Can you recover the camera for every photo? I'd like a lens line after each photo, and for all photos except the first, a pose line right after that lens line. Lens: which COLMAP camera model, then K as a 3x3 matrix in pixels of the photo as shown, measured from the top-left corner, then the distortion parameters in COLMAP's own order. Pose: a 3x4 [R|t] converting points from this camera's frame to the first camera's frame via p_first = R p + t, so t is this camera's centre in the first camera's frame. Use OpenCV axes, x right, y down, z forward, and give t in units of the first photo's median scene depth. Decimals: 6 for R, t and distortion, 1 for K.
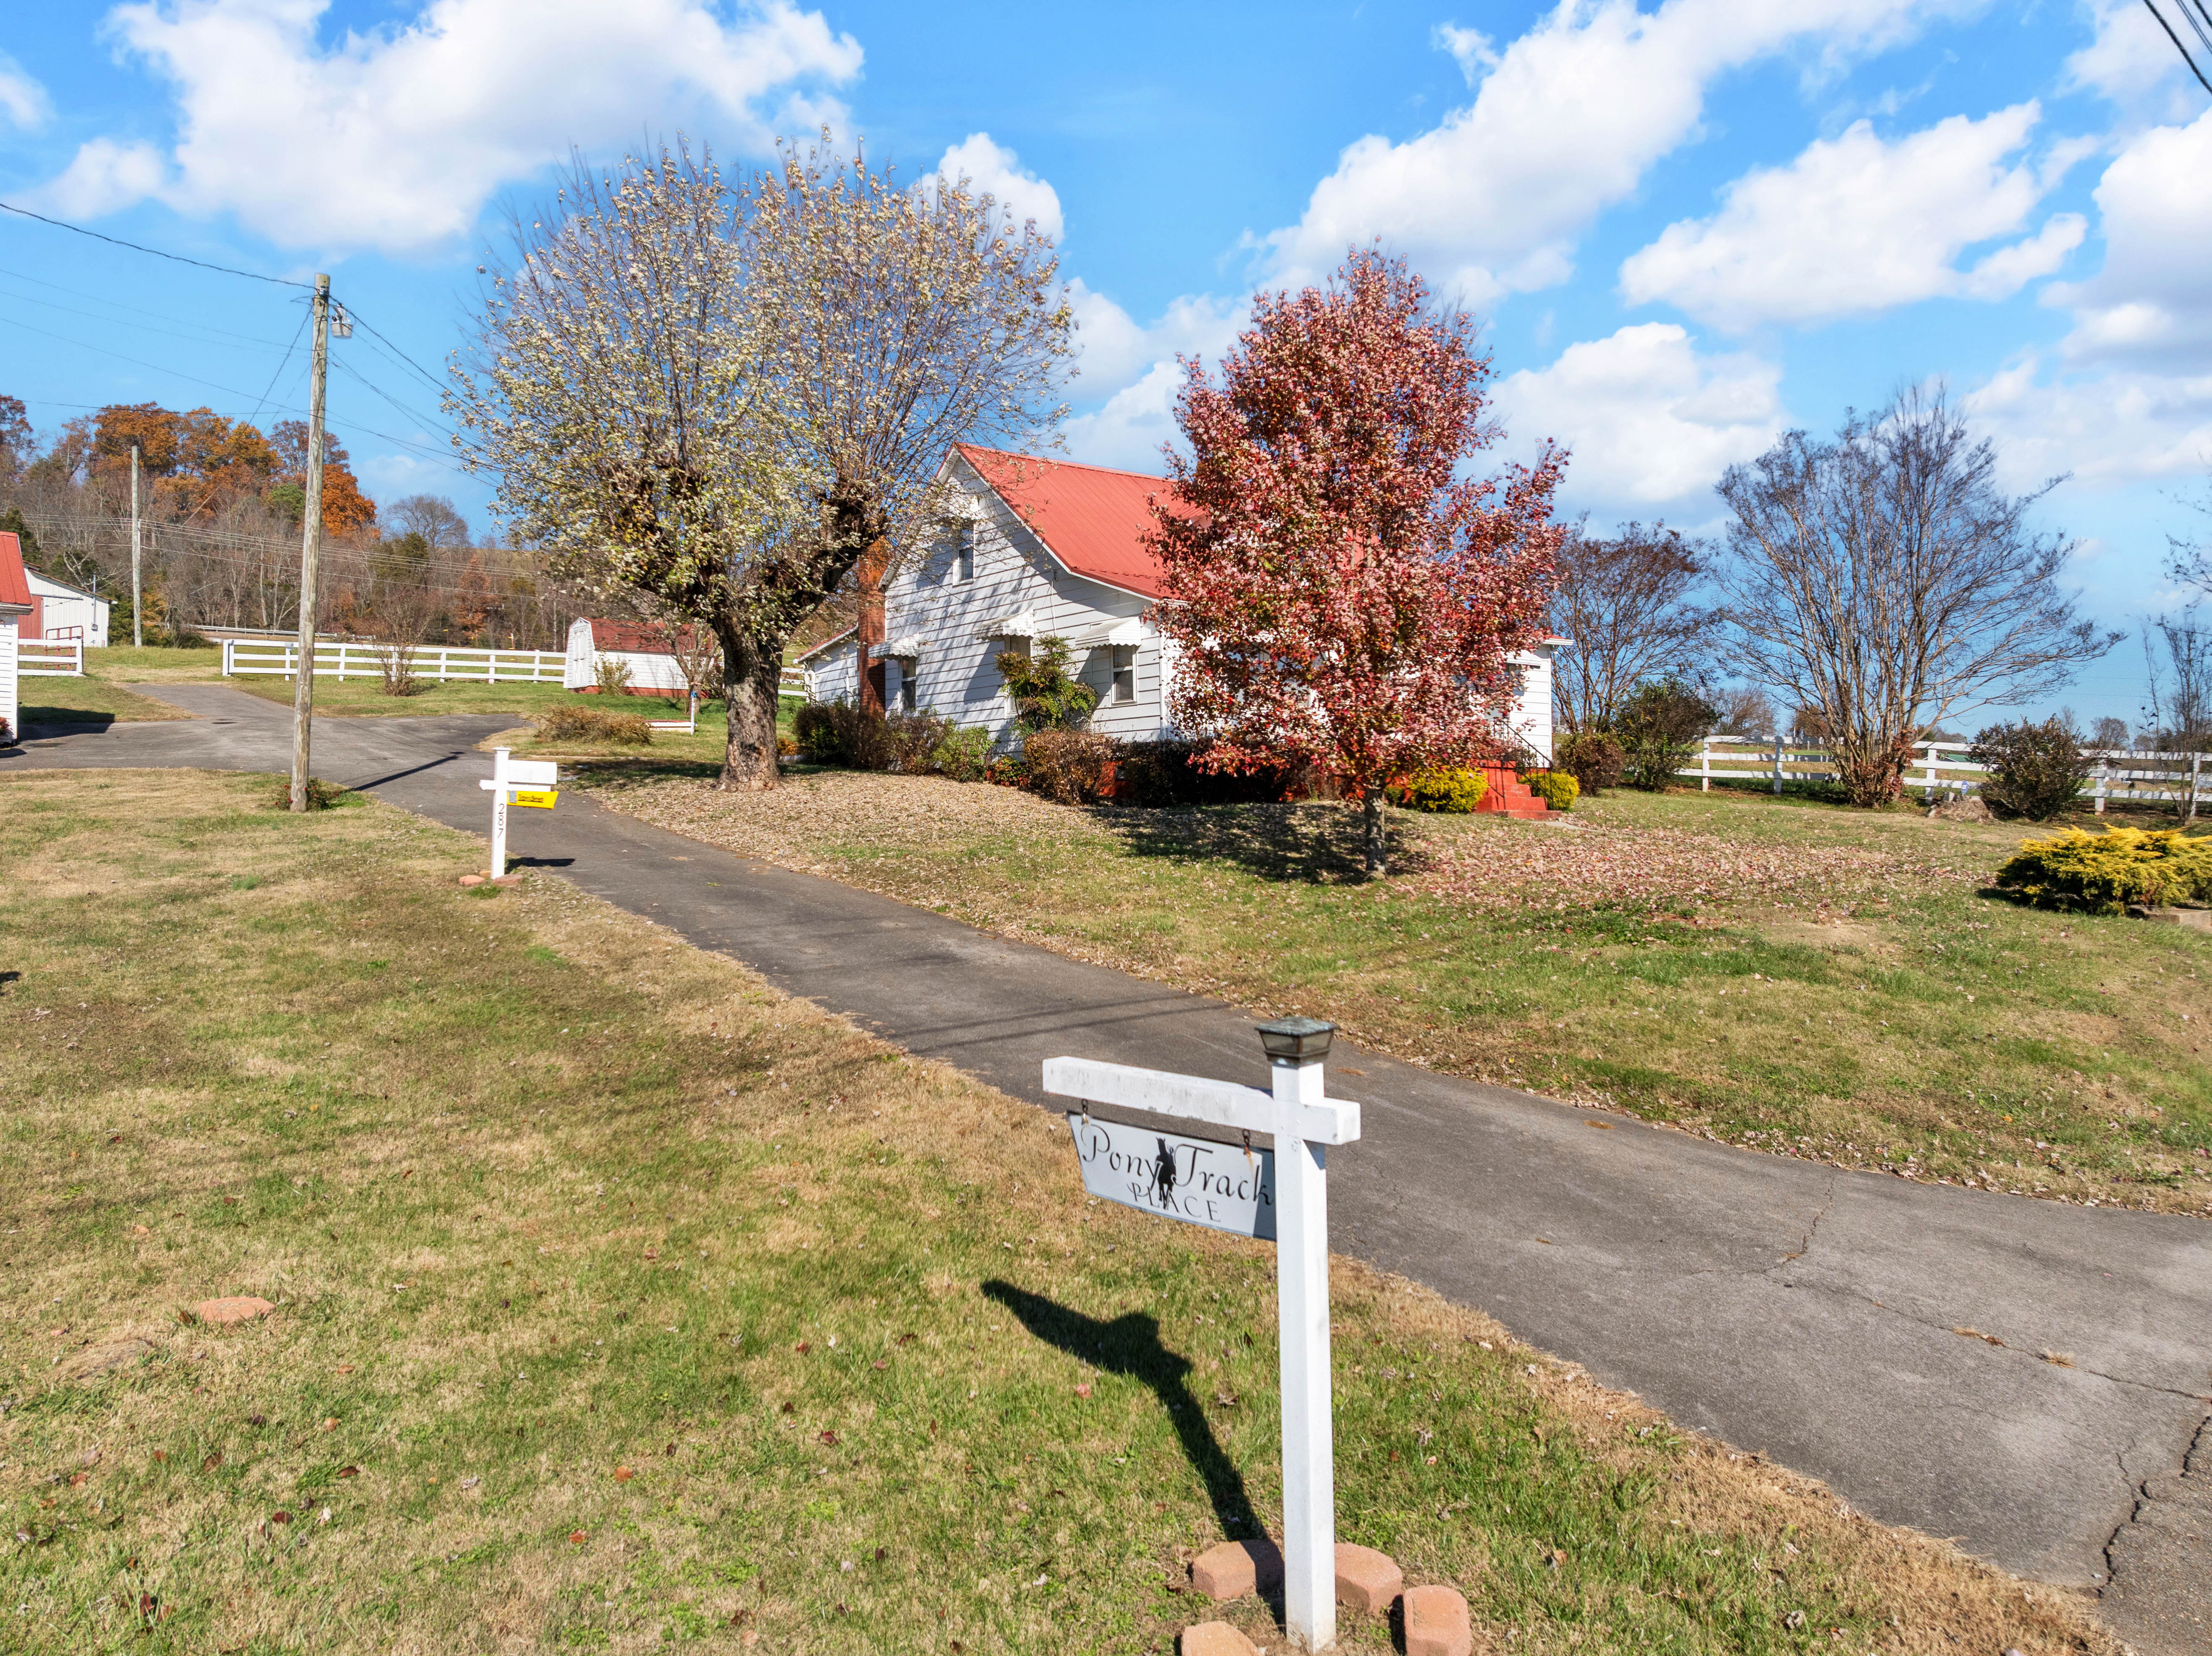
lens RADIAL K [[1567.9, 0, 1106.0], [0, 1567.9, 828.0], [0, 0, 1]] dist [-0.001973, -0.000629]
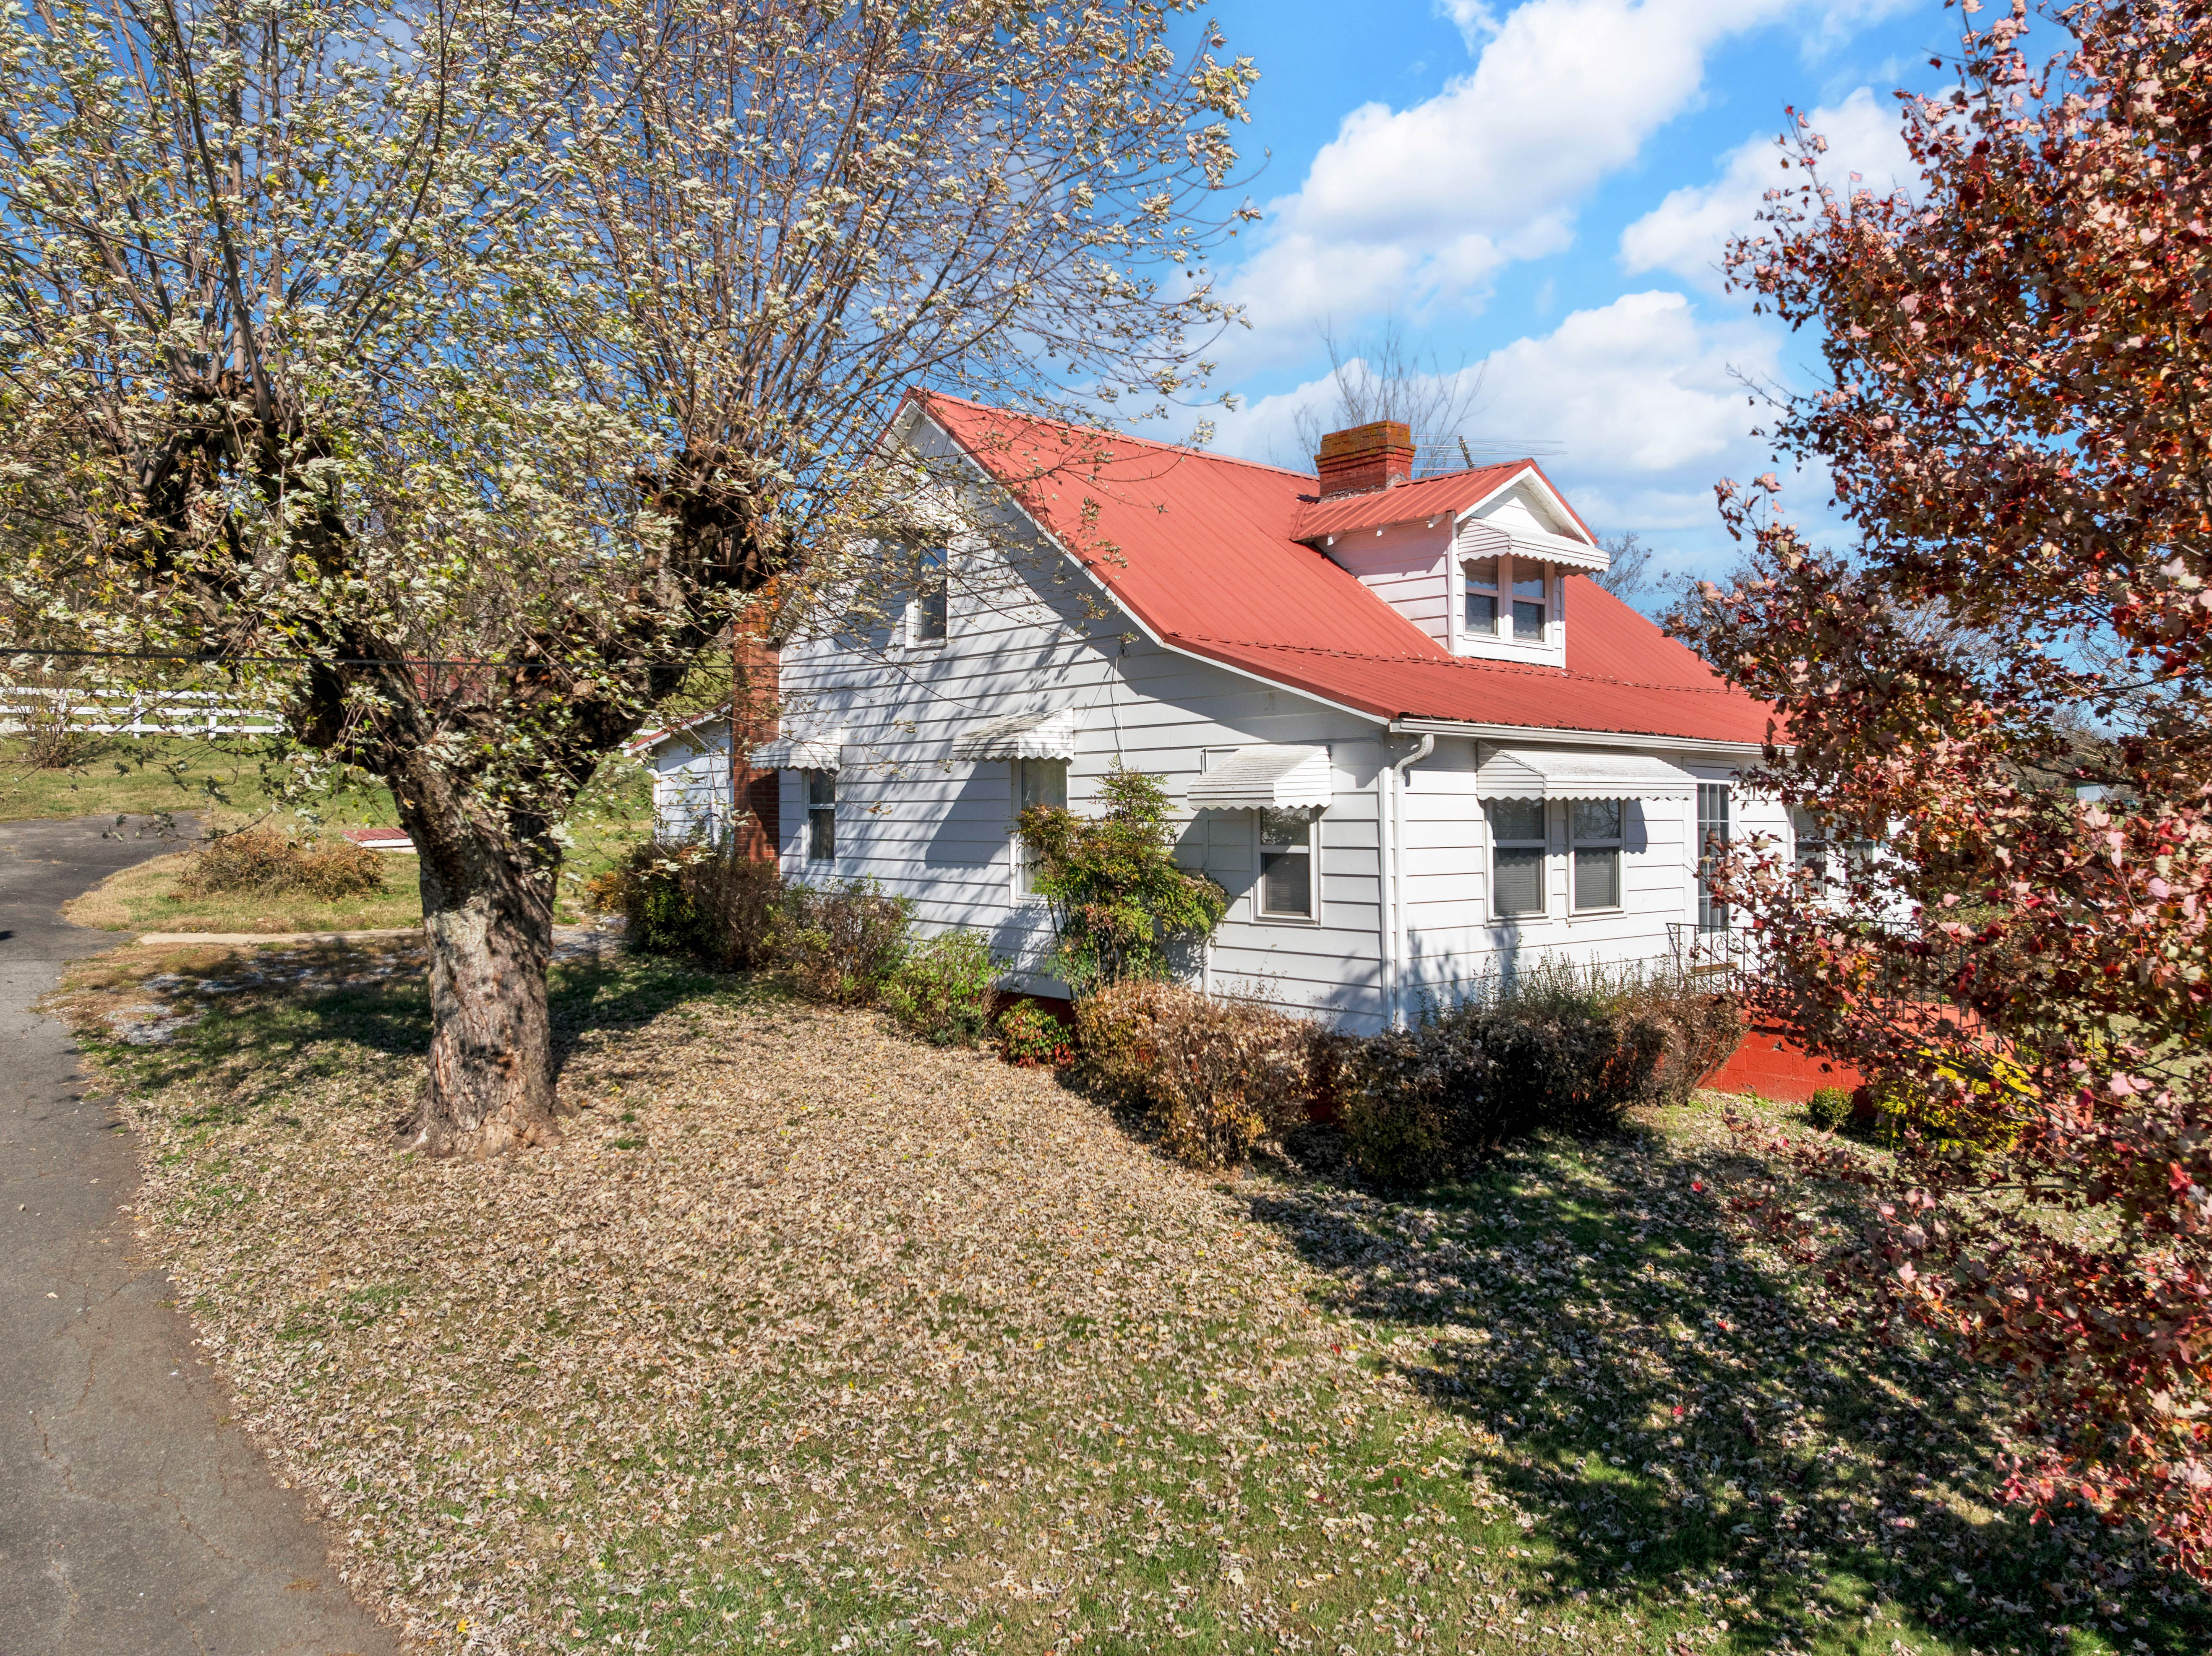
lens RADIAL K [[1567.9, 0, 1106.0], [0, 1567.9, 828.0], [0, 0, 1]] dist [-0.001973, -0.000629]
pose [[0.996912, 0.002504, 0.078491, -0.073613], [-0.002843, 0.999987, 0.004196, -0.097835], [-0.078479, -0.004406, 0.996906, 0.461548]]
